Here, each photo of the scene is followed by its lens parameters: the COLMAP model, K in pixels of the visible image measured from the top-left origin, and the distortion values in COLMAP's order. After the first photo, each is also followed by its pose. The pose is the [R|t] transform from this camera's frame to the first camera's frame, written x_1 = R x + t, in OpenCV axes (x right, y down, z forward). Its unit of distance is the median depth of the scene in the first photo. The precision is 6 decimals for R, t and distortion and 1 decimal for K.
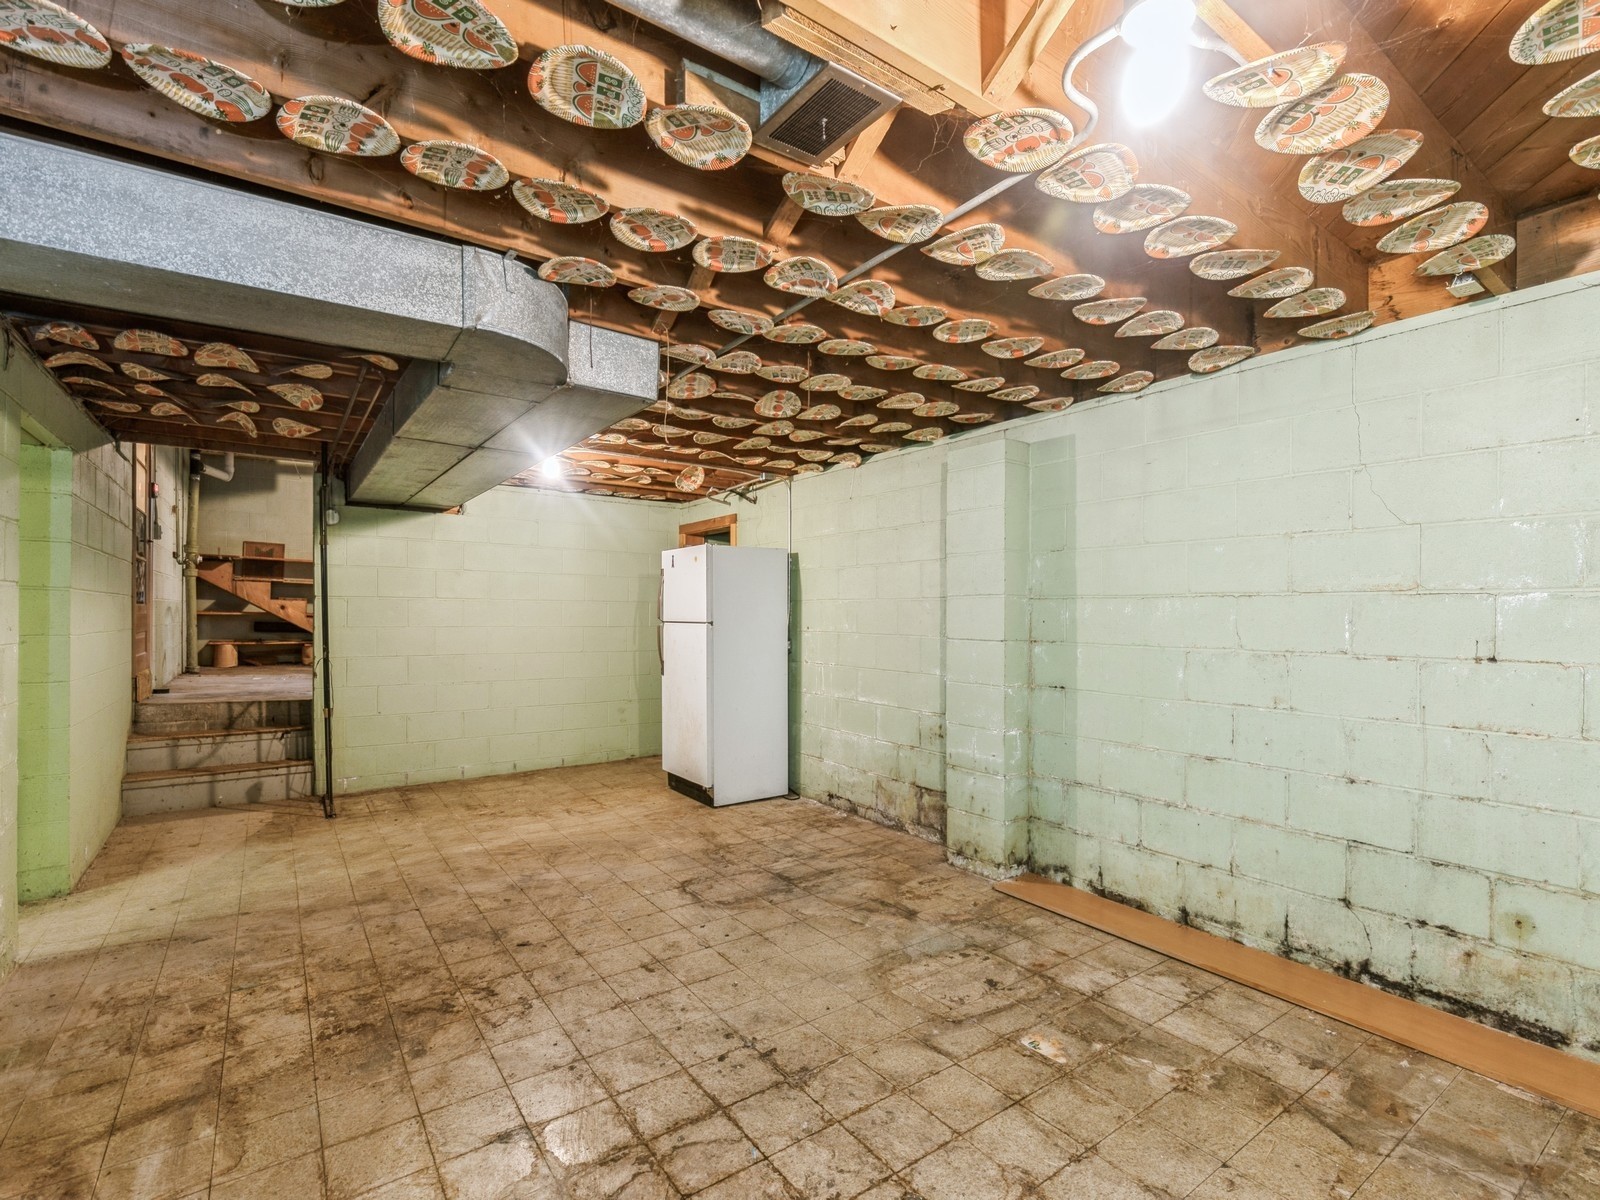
lens RADIAL K [[734.3, 0, 798.5], [0, 734.3, 604.4], [0, 0, 1]] dist [-0.004528, -0.000584]
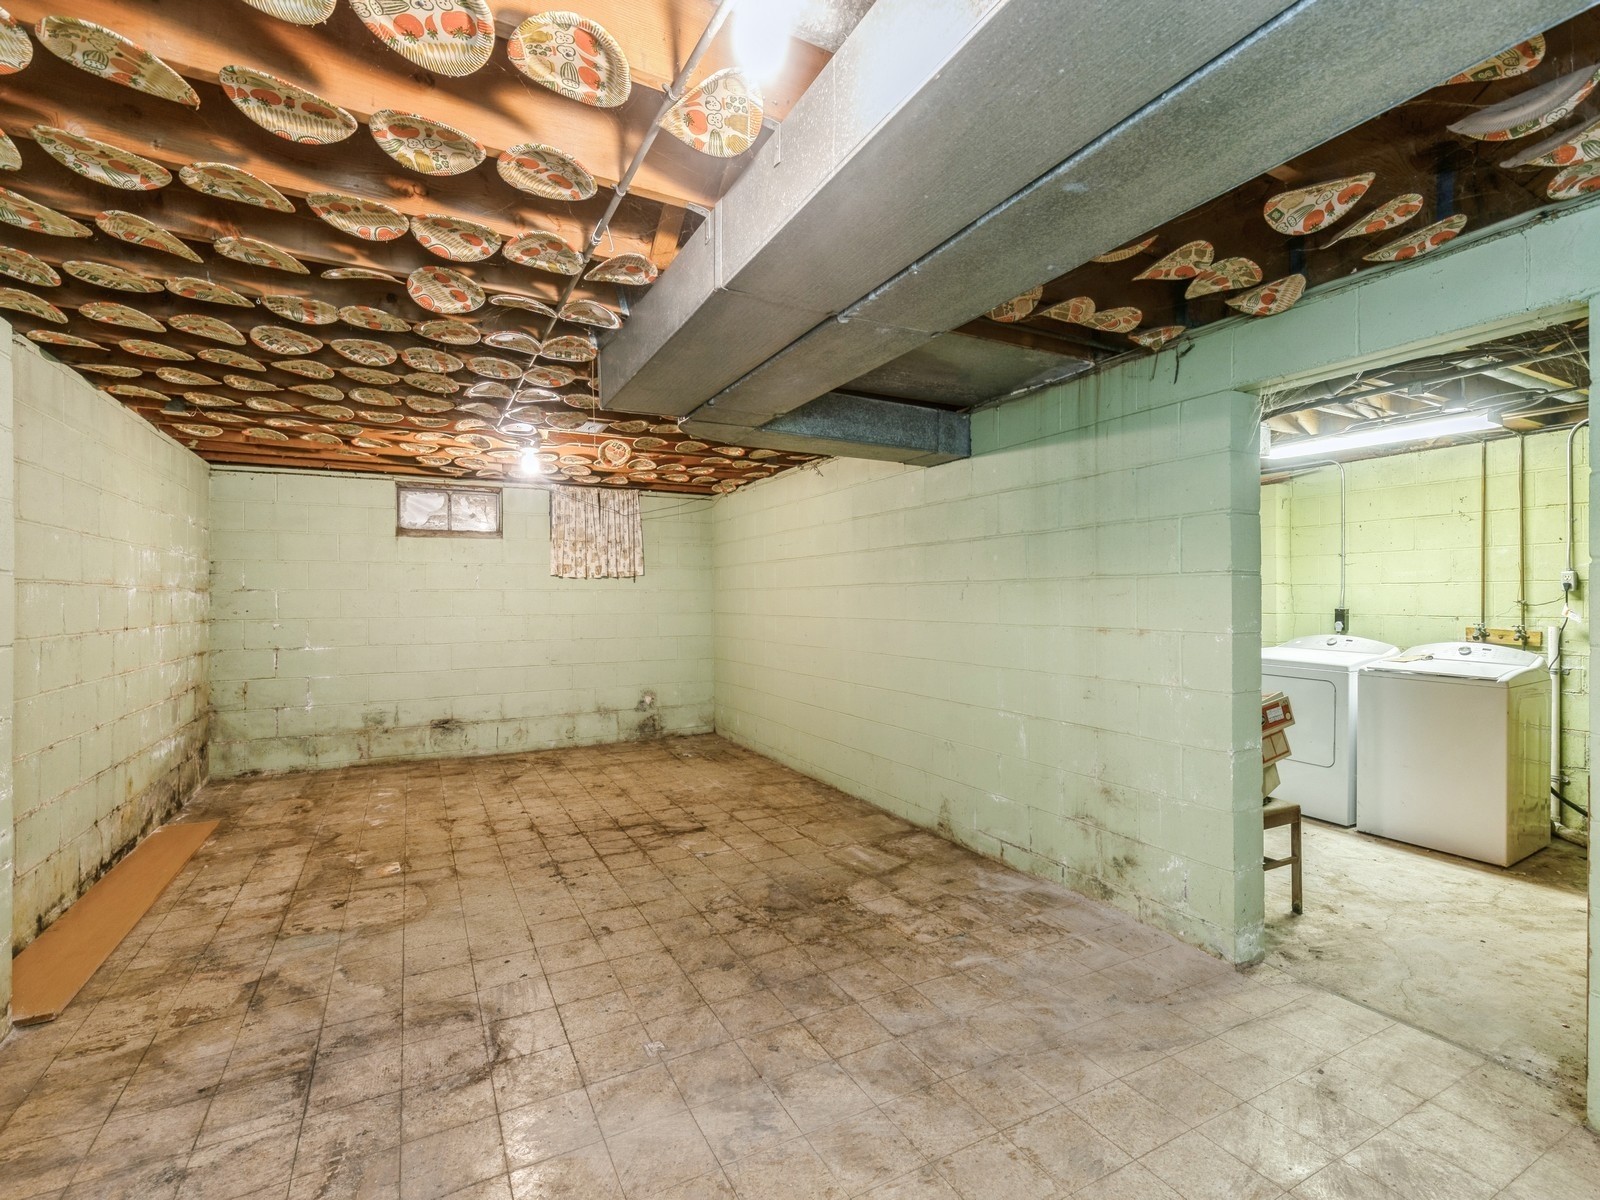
lens RADIAL K [[734.3, 0, 798.5], [0, 734.3, 604.4], [0, 0, 1]] dist [-0.004528, -0.000584]
pose [[-0.991577, -0.002665, 0.129494, -0.666500], [-0.003430, 0.999978, -0.005691, 0.024504], [-0.129476, -0.006087, -0.991564, 2.176450]]
